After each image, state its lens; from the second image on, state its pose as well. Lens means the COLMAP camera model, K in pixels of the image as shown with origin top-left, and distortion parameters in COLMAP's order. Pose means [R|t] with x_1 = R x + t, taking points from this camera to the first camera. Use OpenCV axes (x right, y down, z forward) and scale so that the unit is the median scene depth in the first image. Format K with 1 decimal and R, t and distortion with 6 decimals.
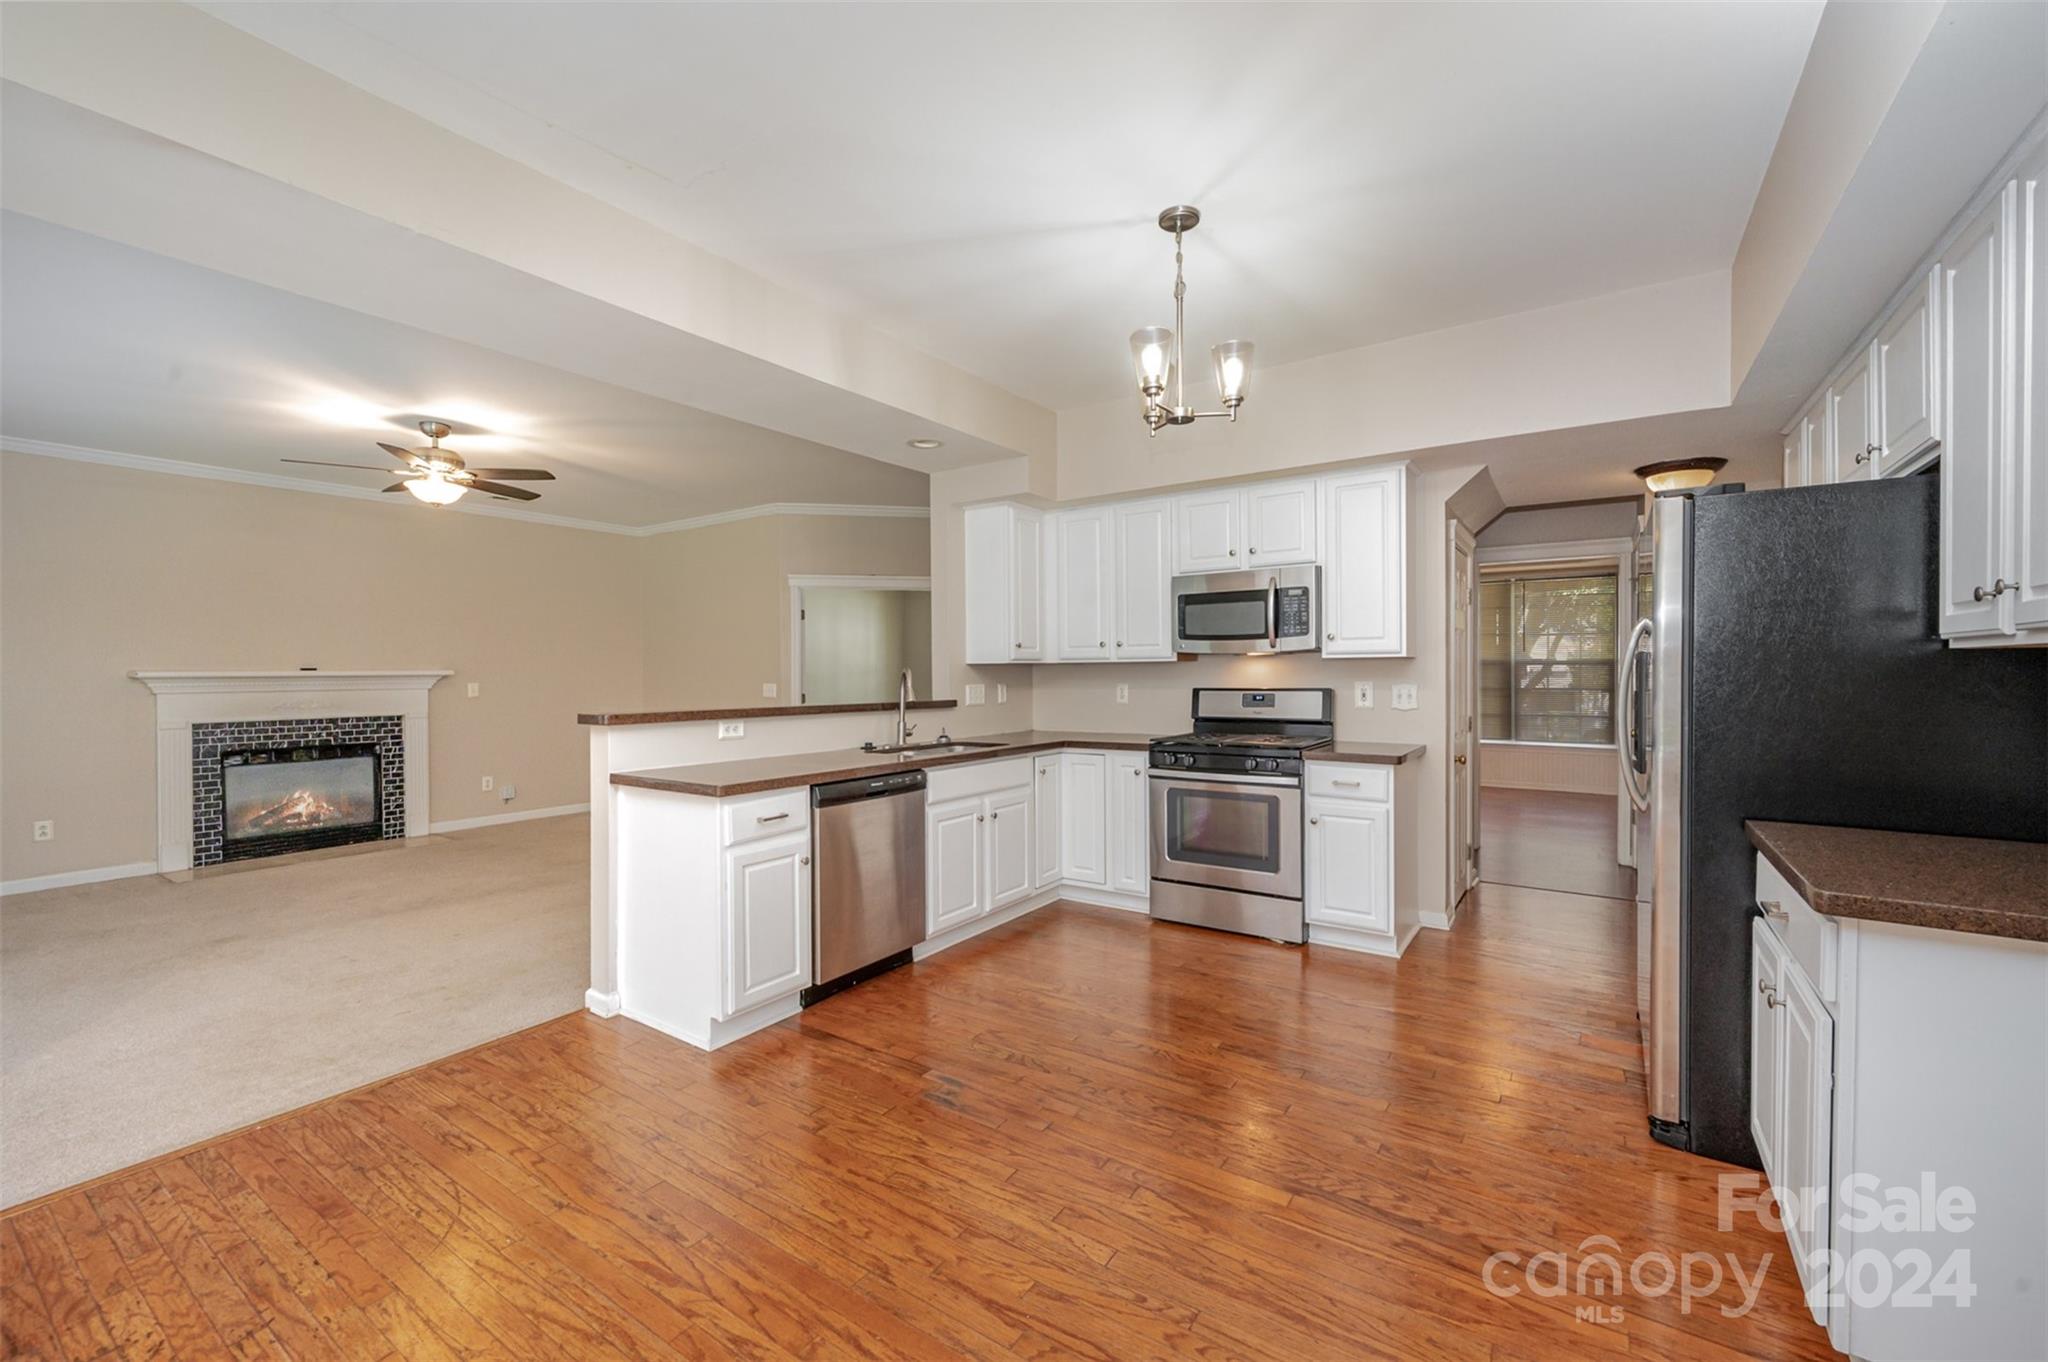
lens RADIAL K [[824.4, 0, 1037.7], [0, 824.4, 679.5], [0, 0, 1]] dist [-0.004649, 0.000125]
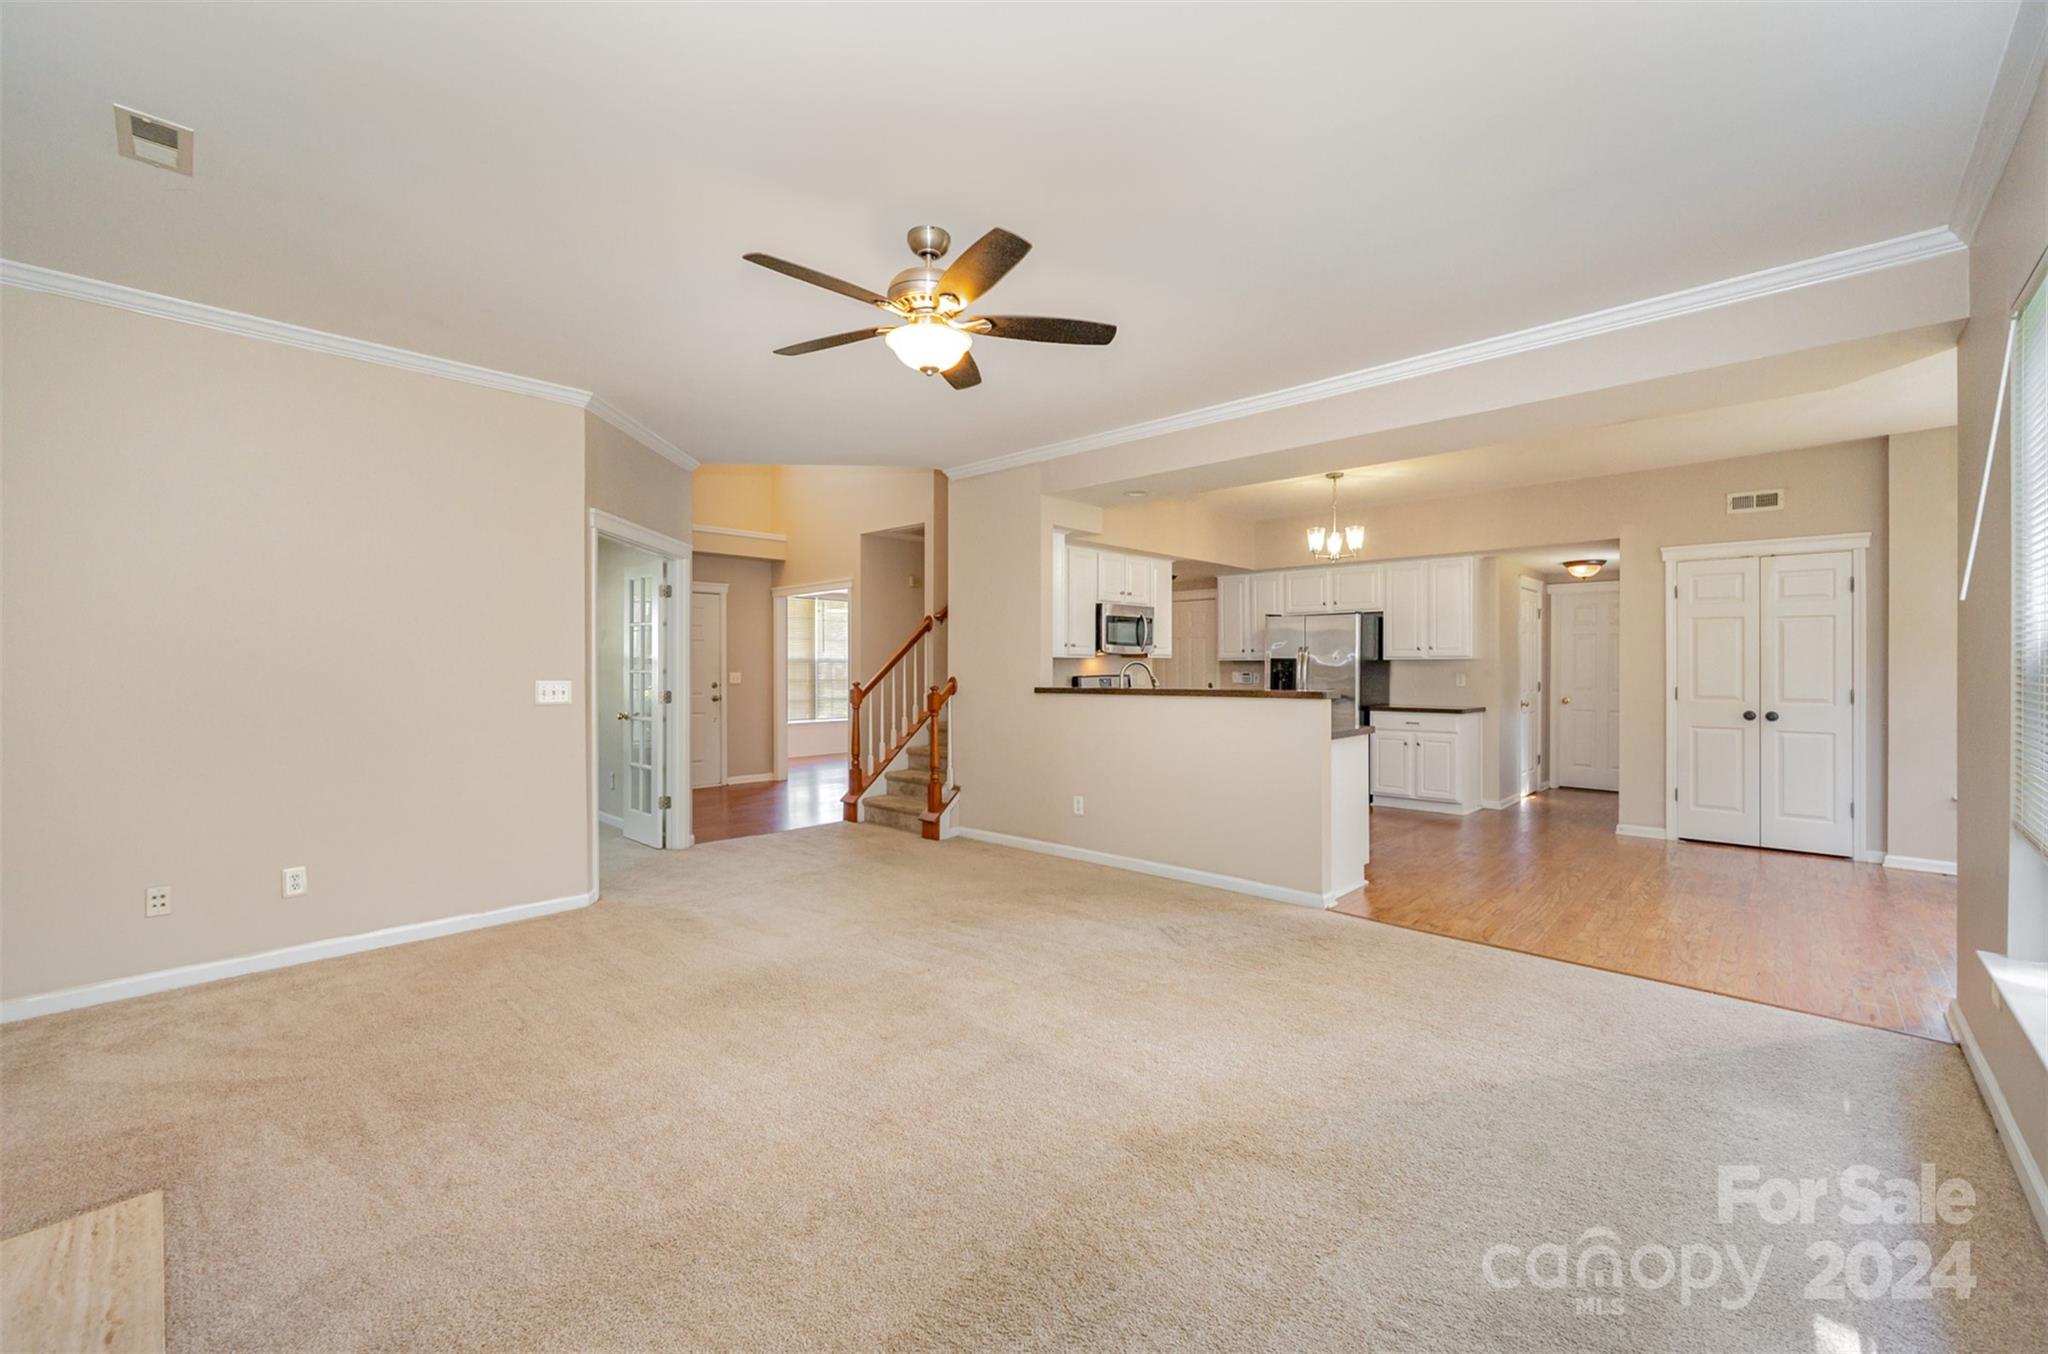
lens RADIAL K [[844.5, 0, 1042.6], [0, 844.5, 673.6], [0, 0, 1]] dist [0.000889, 0.000624]
pose [[0.136405, -0.004200, 0.990644, -1.583008], [0.008320, 0.999961, 0.003094, 0.001049], [-0.990618, 0.007820, 0.136435, 1.009284]]
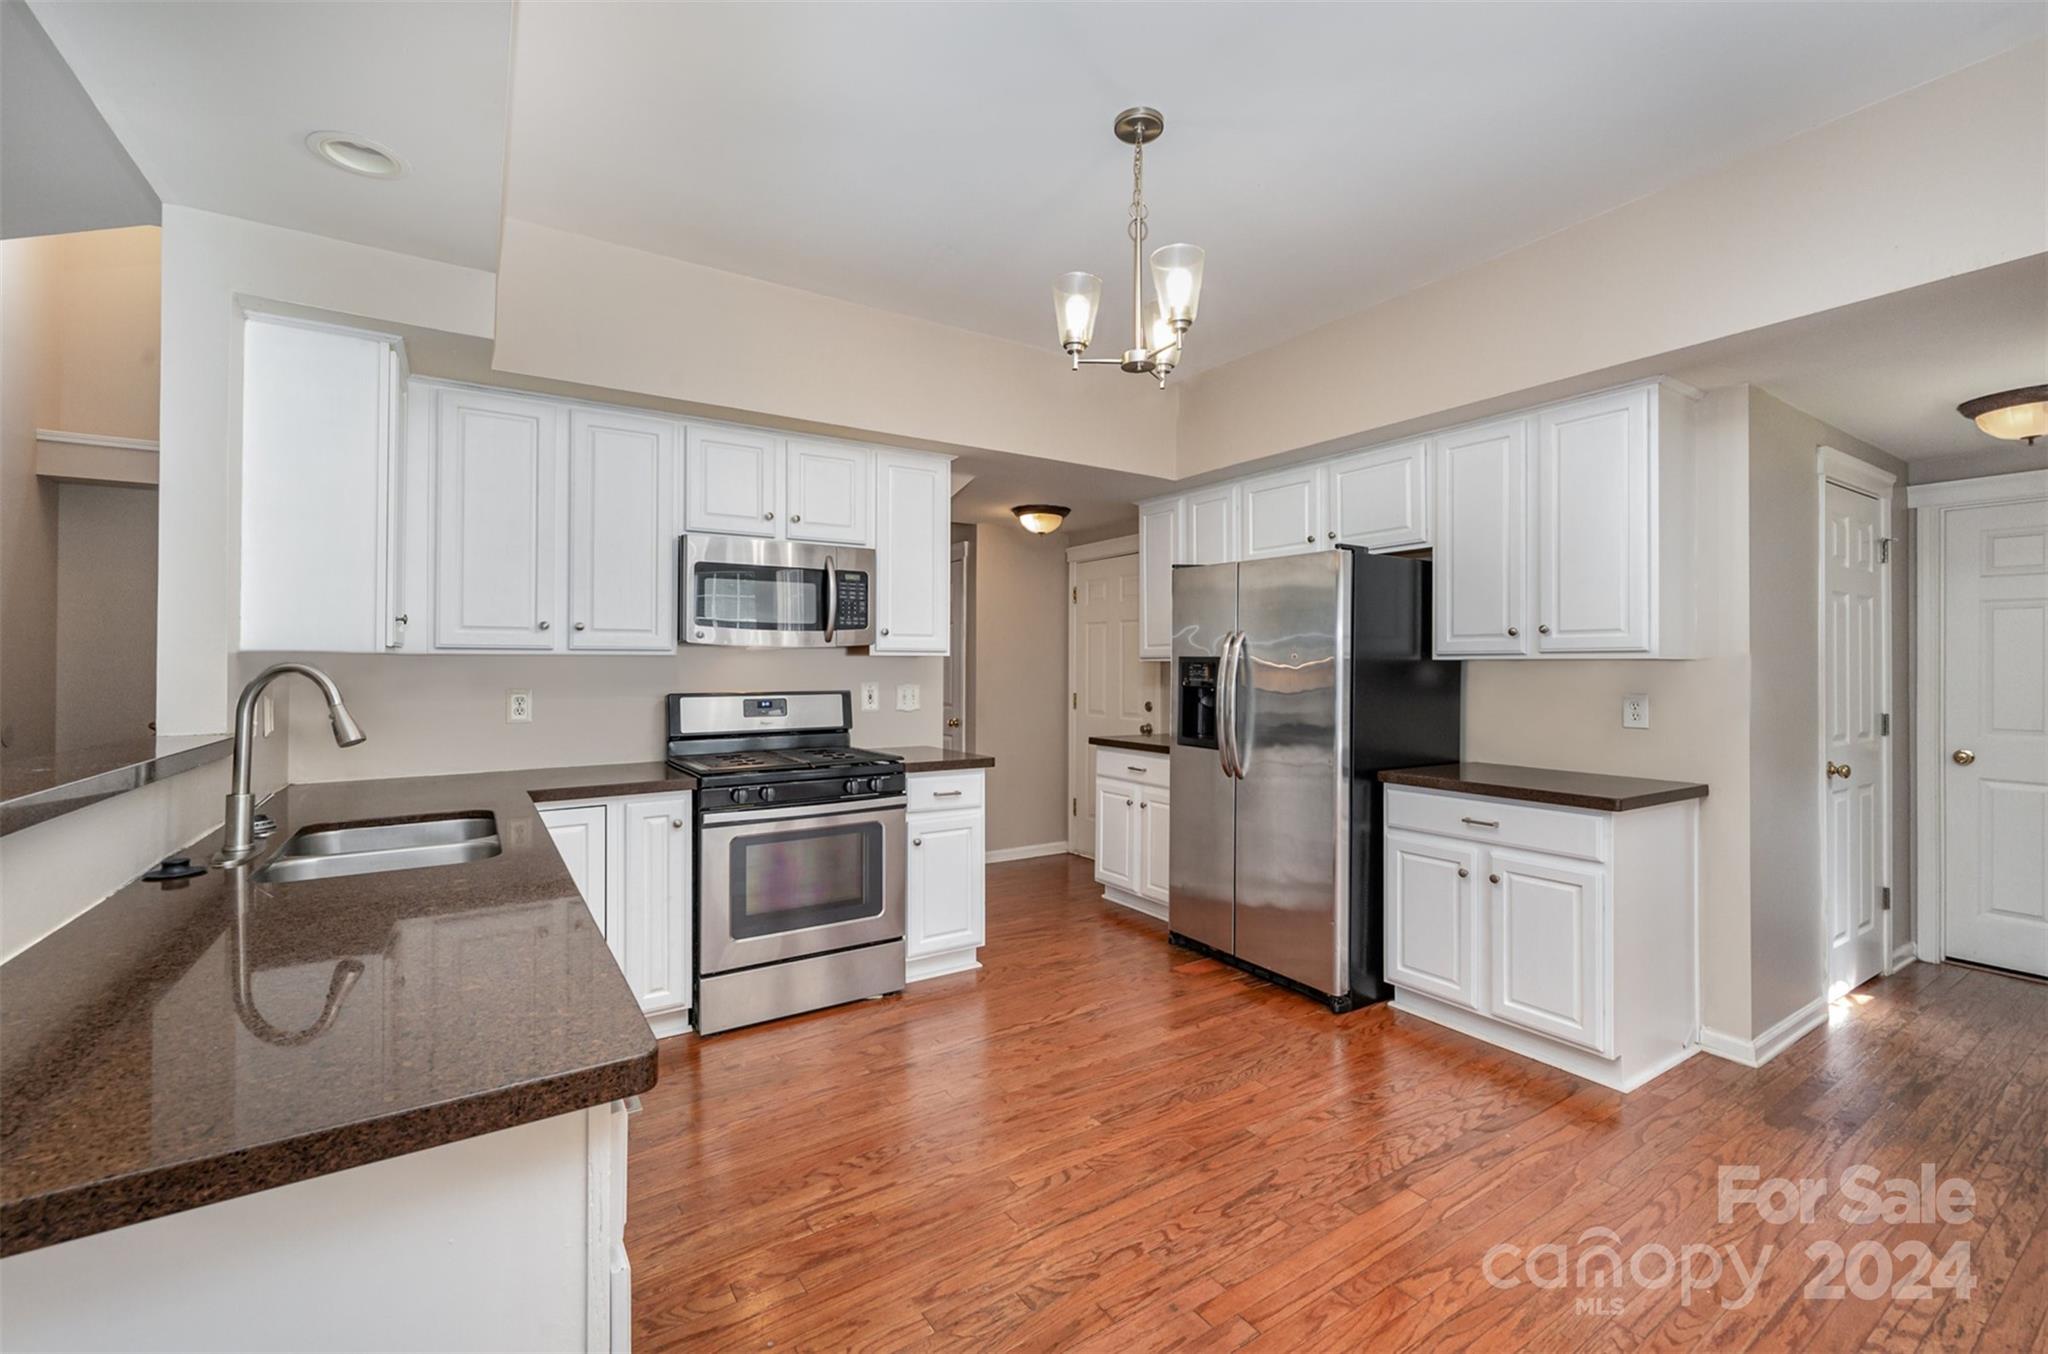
lens RADIAL K [[844.5, 0, 1028.6], [0, 844.5, 662.1], [0, 0, 1]] dist [0.000889, 0.000624]
pose [[0.390540, 0.007120, 0.920559, -0.432146], [0.006075, 0.999928, -0.010311, -0.009595], [-0.920566, 0.009619, 0.390469, 0.523089]]
